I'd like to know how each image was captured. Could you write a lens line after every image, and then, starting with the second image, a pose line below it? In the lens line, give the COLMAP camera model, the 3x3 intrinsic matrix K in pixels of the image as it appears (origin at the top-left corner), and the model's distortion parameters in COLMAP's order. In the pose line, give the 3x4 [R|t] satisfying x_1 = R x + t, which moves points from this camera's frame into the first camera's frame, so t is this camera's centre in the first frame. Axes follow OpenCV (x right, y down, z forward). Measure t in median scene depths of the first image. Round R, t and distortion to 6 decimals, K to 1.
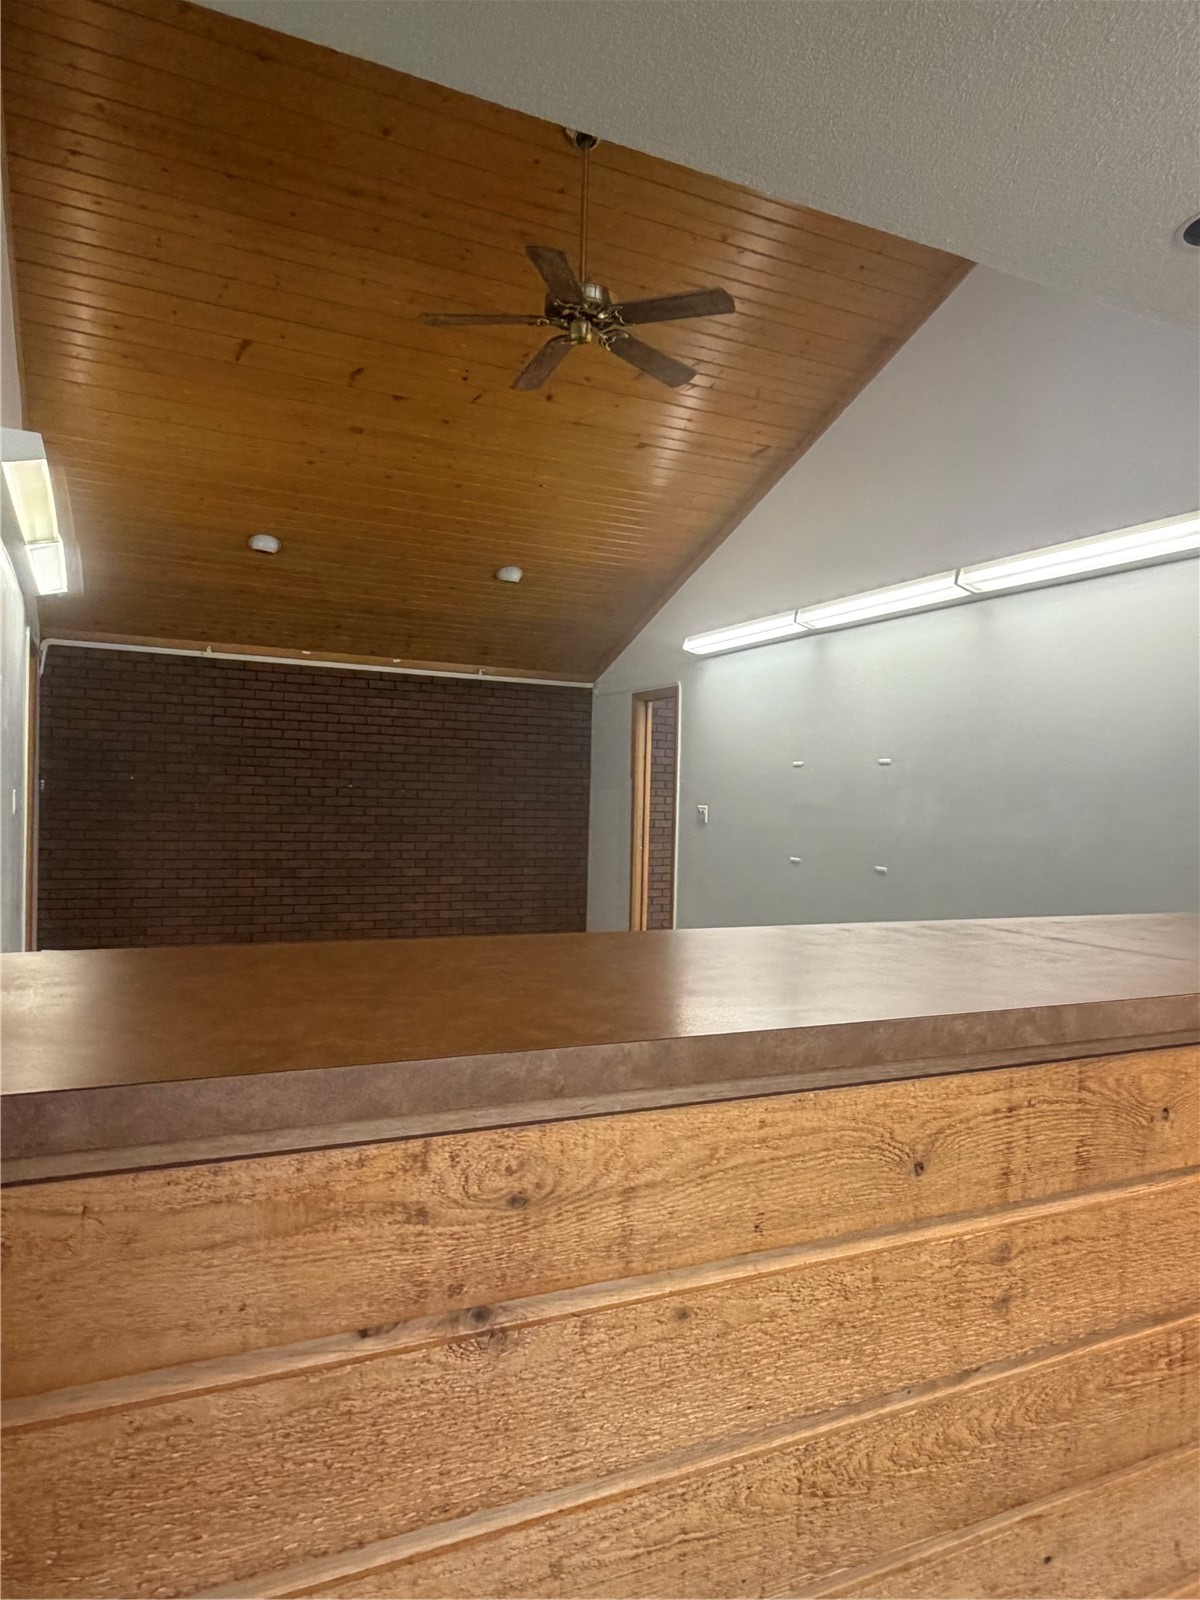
lens RADIAL K [[1027.1, 0, 594.5], [0, 1027.1, 803.8], [0, 0, 1]] dist [0.000622, 0.000729]
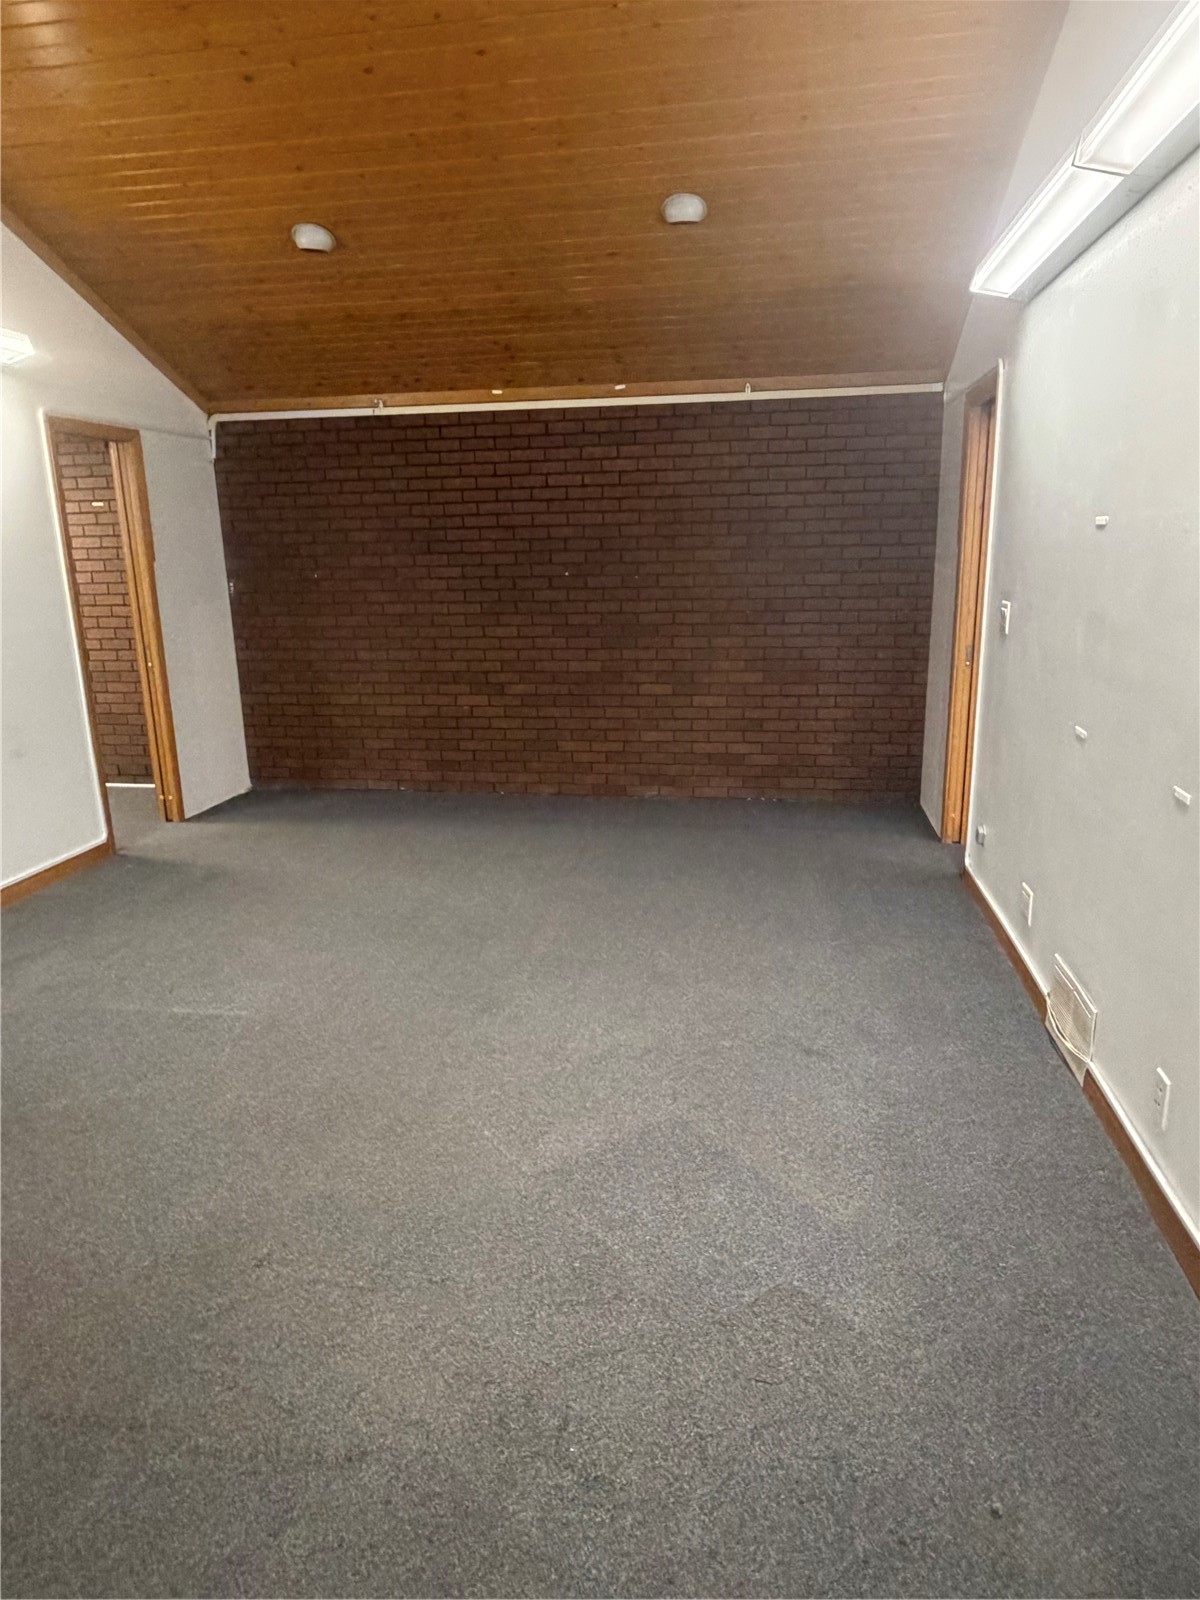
lens RADIAL K [[1027.1, 0, 603.4], [0, 1027.1, 802.2], [0, 0, 1]] dist [0.000622, 0.000729]
pose [[0.816460, 0.098905, -0.568869, 0.232569], [0.039493, 0.973347, 0.225909, -0.023889], [0.576050, -0.206912, 0.790793, 0.399445]]
